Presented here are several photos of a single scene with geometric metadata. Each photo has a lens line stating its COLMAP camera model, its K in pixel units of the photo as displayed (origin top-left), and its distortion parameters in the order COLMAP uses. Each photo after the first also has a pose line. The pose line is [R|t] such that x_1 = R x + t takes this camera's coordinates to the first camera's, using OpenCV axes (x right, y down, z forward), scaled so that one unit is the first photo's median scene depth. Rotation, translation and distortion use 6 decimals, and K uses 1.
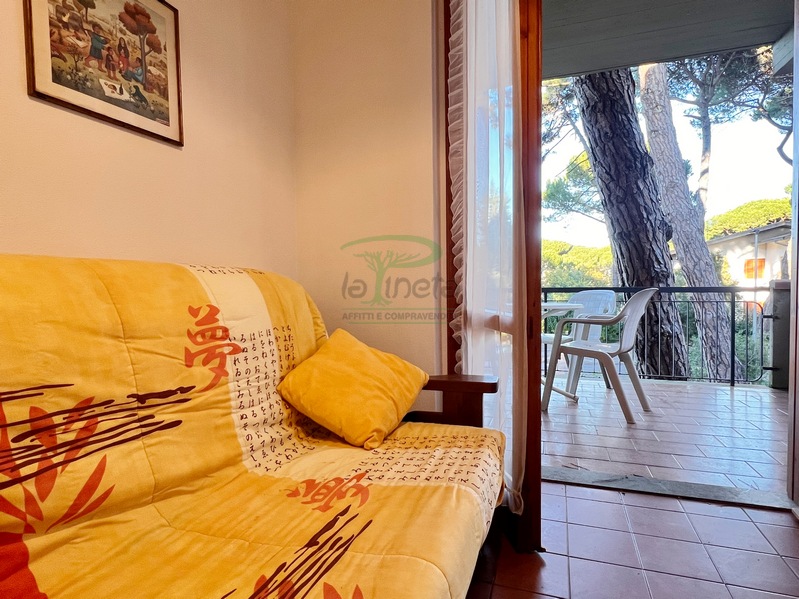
lens RADIAL K [[446.9, 0, 398.3], [0, 446.9, 297.7], [0, 0, 1]] dist [-0.002547, 0.001886]
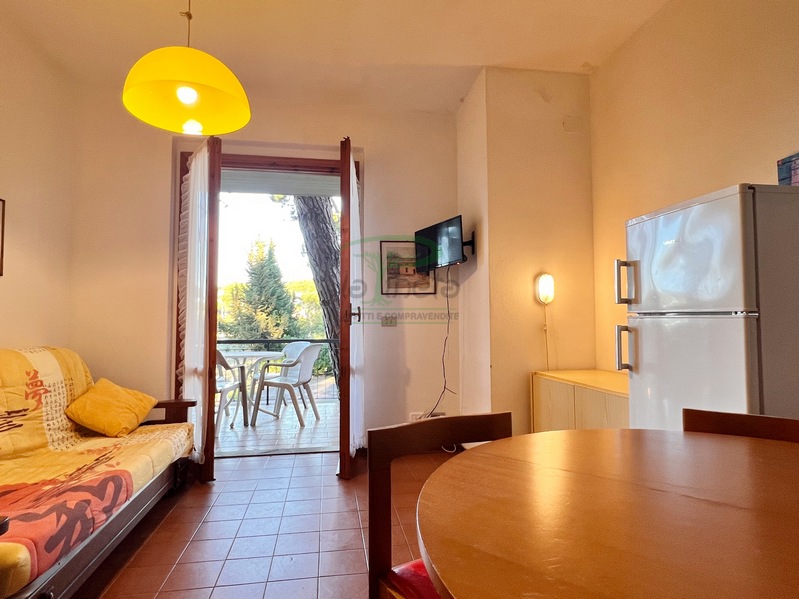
lens RADIAL K [[446.9, 0, 399.0], [0, 446.9, 293.4], [0, 0, 1]] dist [-0.002547, 0.001886]
pose [[0.875585, 0.039594, 0.481439, 0.042146], [0.006595, 0.995563, -0.093870, -0.118772], [-0.483020, 0.085366, 0.871438, -1.493745]]
